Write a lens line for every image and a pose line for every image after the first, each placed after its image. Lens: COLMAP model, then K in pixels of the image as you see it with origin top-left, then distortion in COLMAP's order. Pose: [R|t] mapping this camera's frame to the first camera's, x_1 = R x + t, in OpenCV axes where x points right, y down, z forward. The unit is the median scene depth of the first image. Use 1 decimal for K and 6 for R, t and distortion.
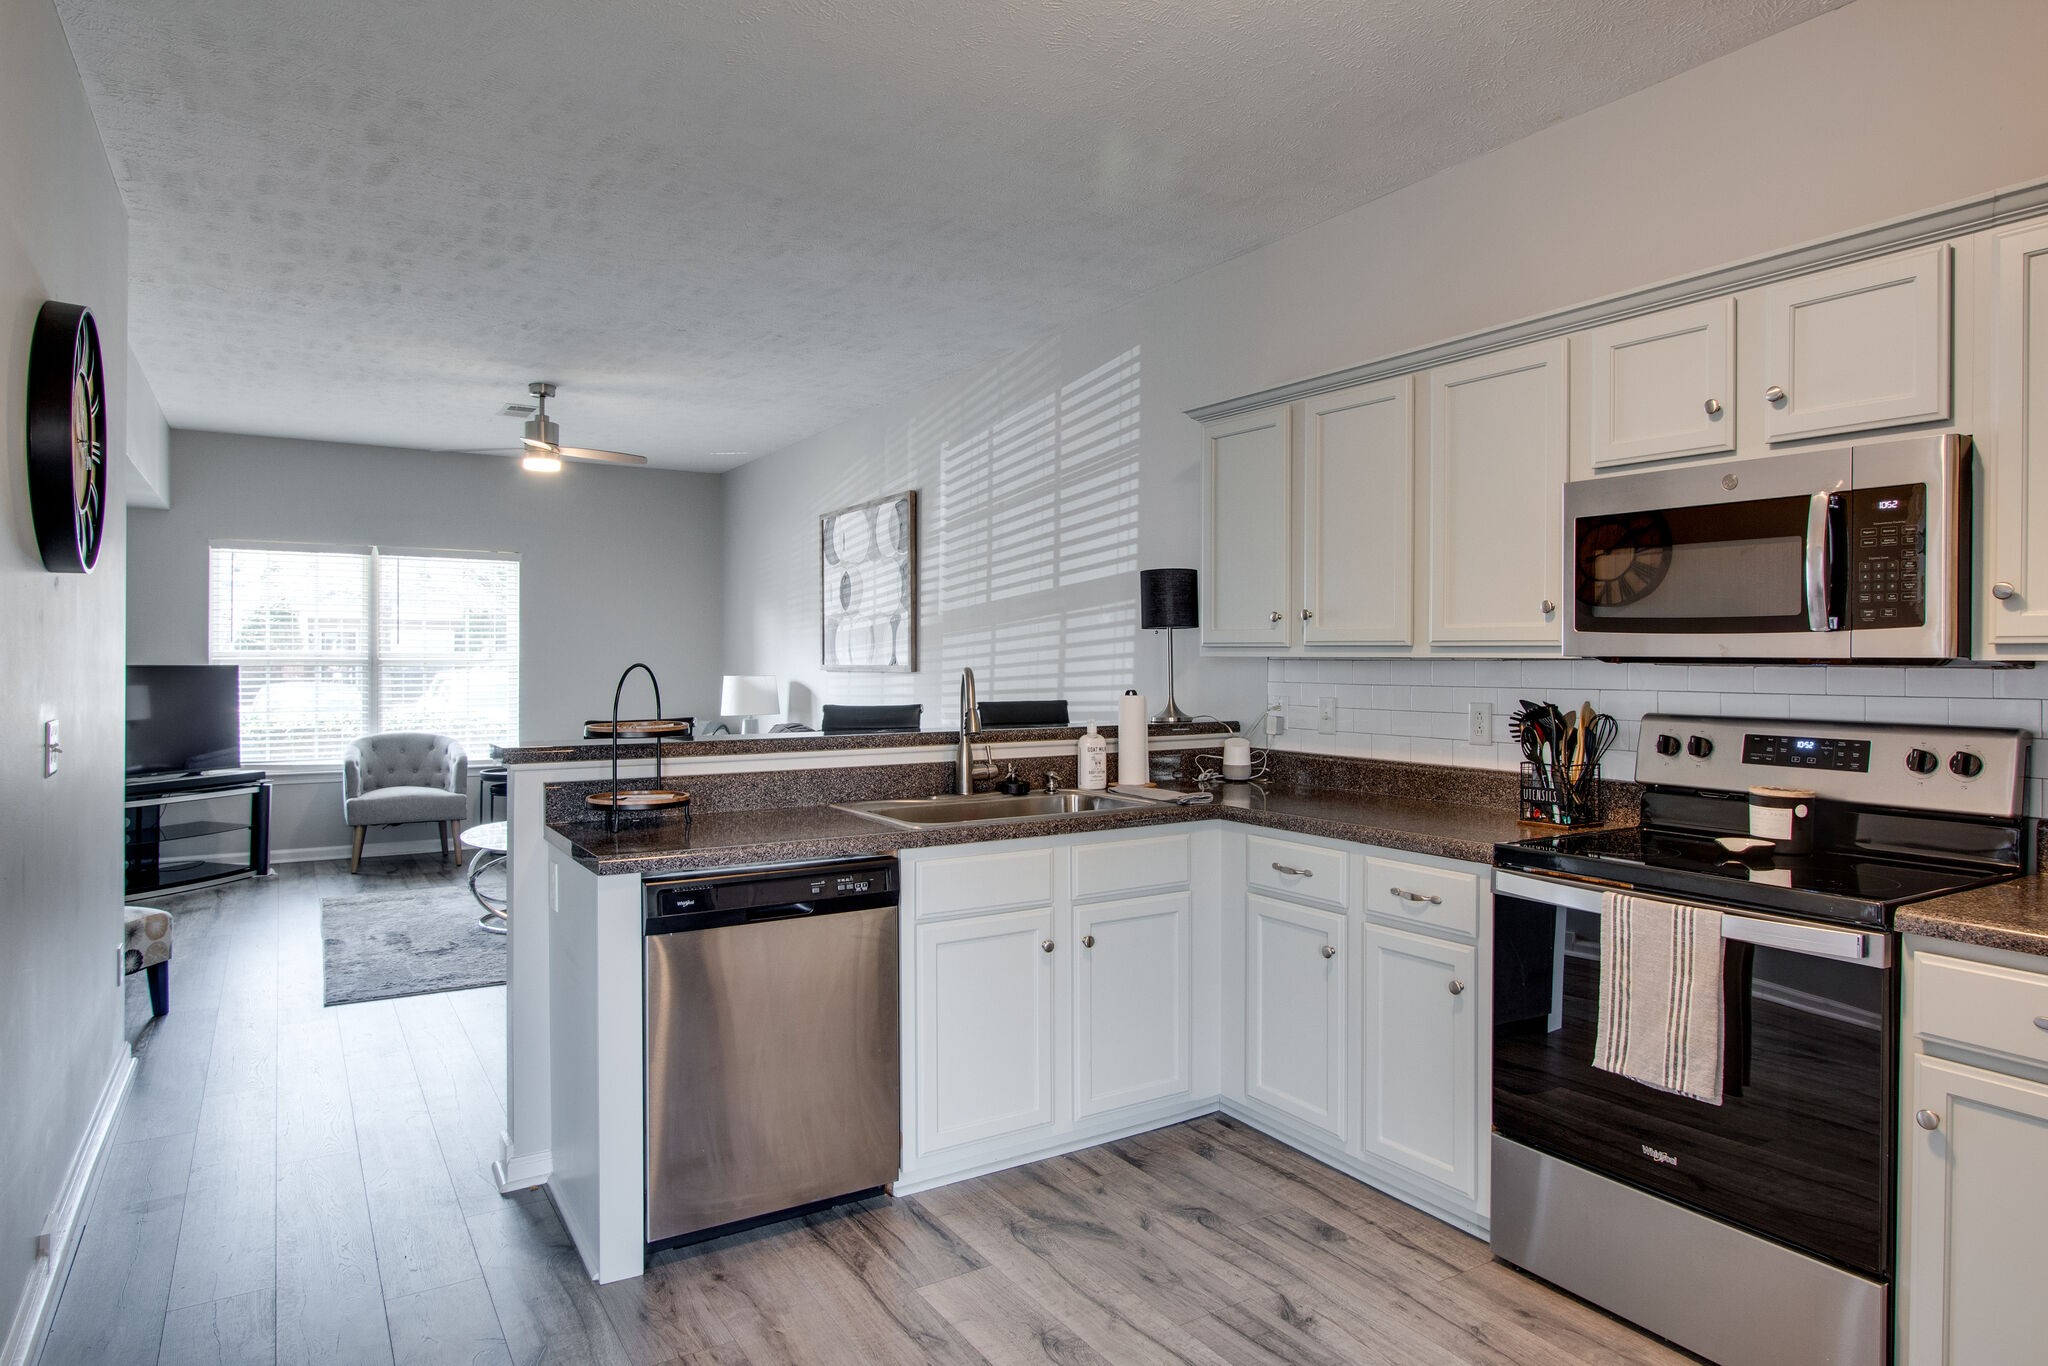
lens RADIAL K [[1236.8, 0, 1032.6], [0, 1236.8, 673.2], [0, 0, 1]] dist [-0.006383, 0.010263]
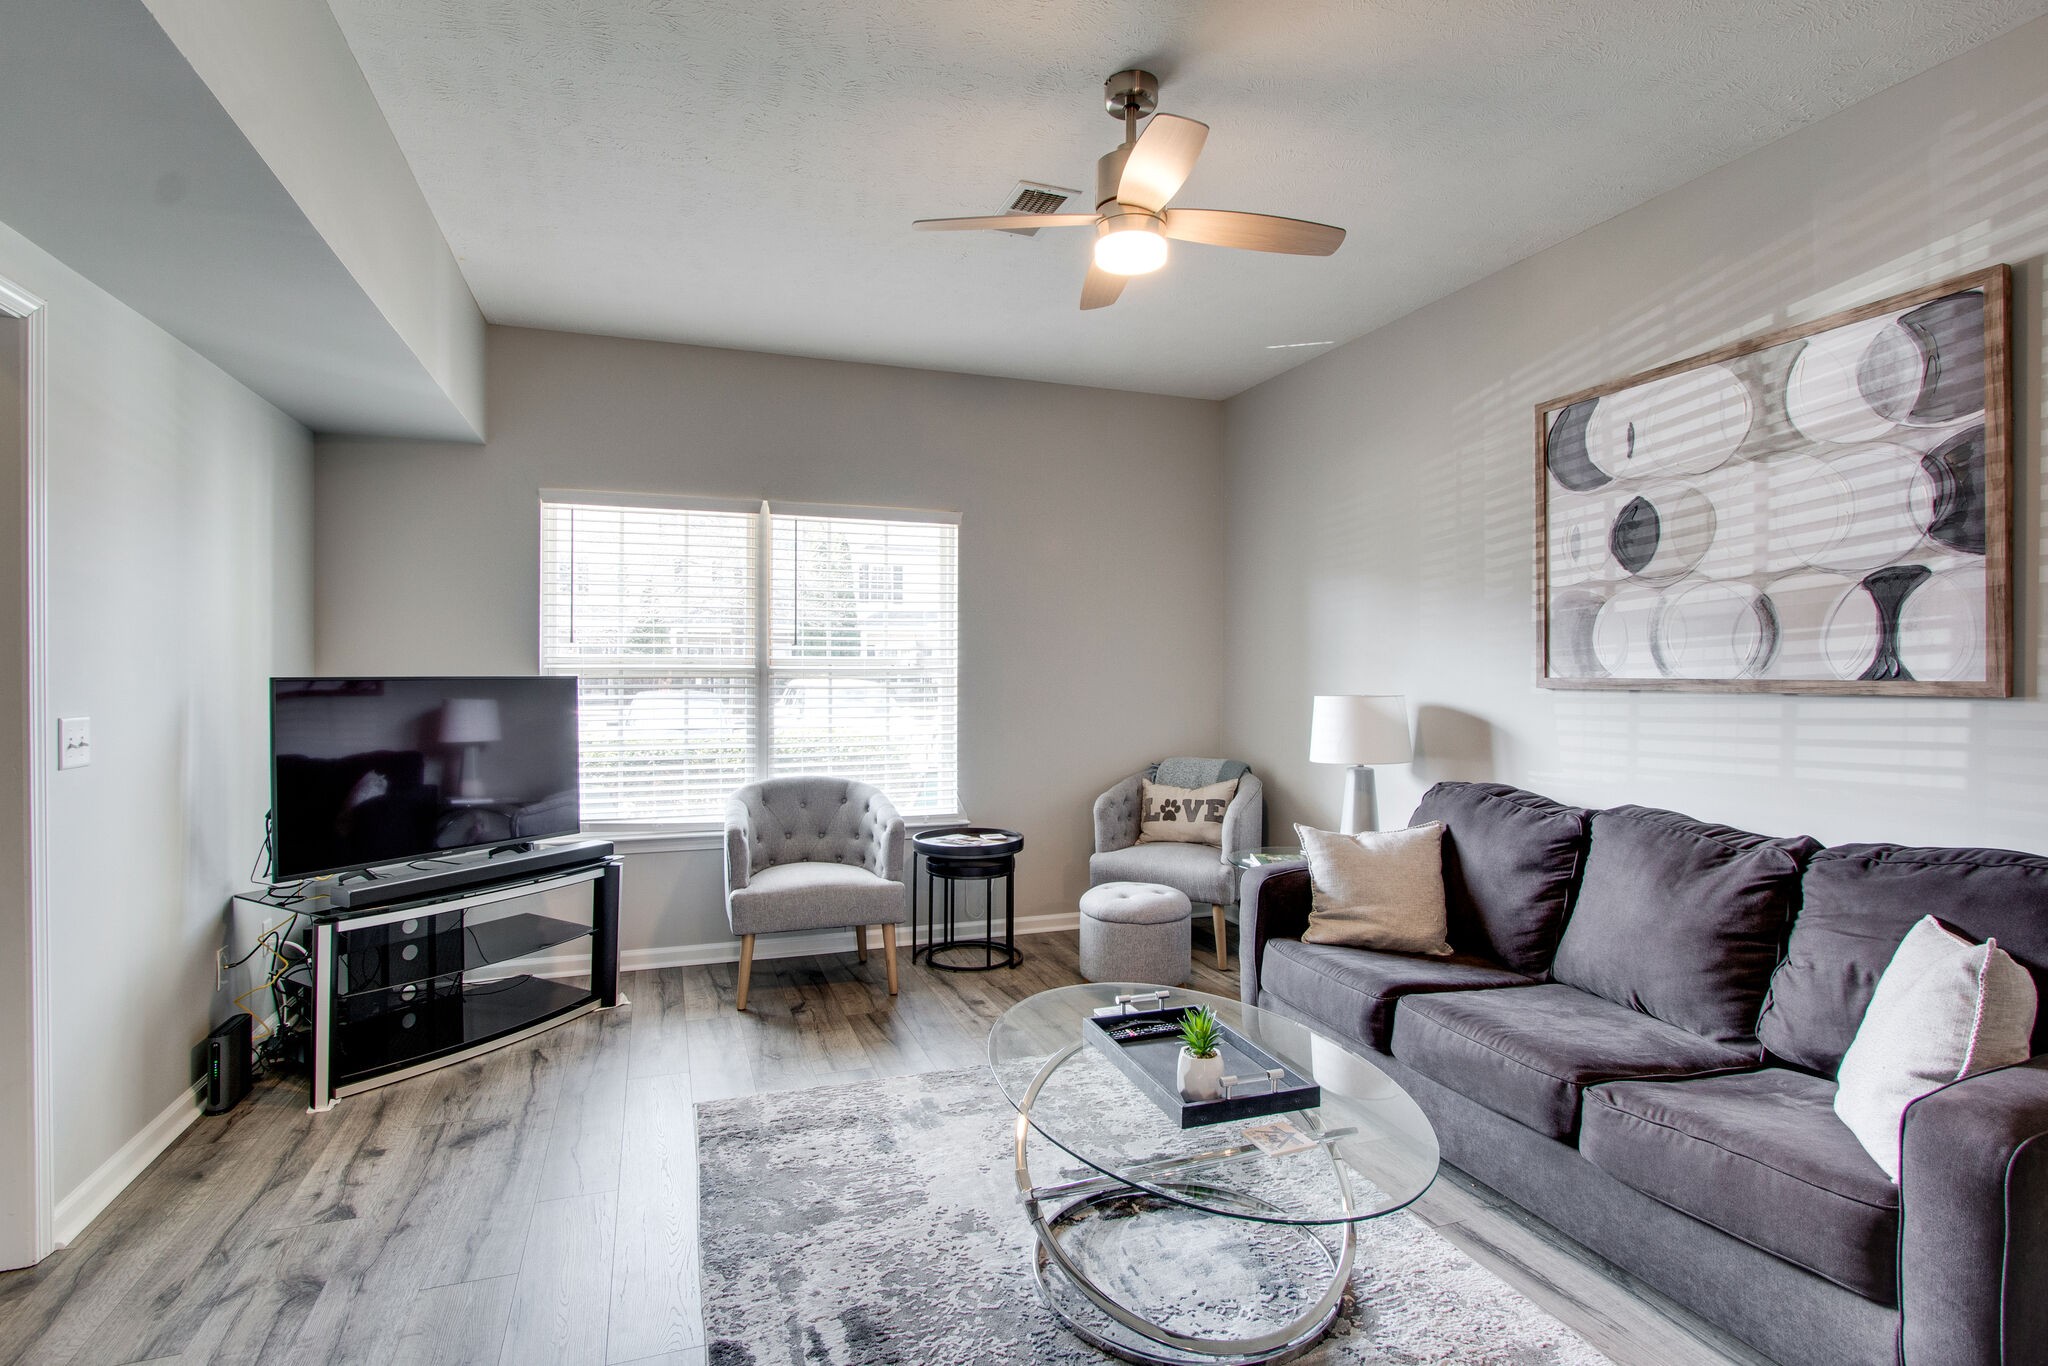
lens RADIAL K [[988.4, 0, 1029.7], [0, 988.4, 670.9], [0, 0, 1]] dist [-0.018772, -0.000140]
pose [[0.983454, -0.000082, -0.181156, -0.324012], [-0.000811, 0.999988, -0.004855, -0.007357], [0.181155, 0.004921, 0.983442, 0.549895]]
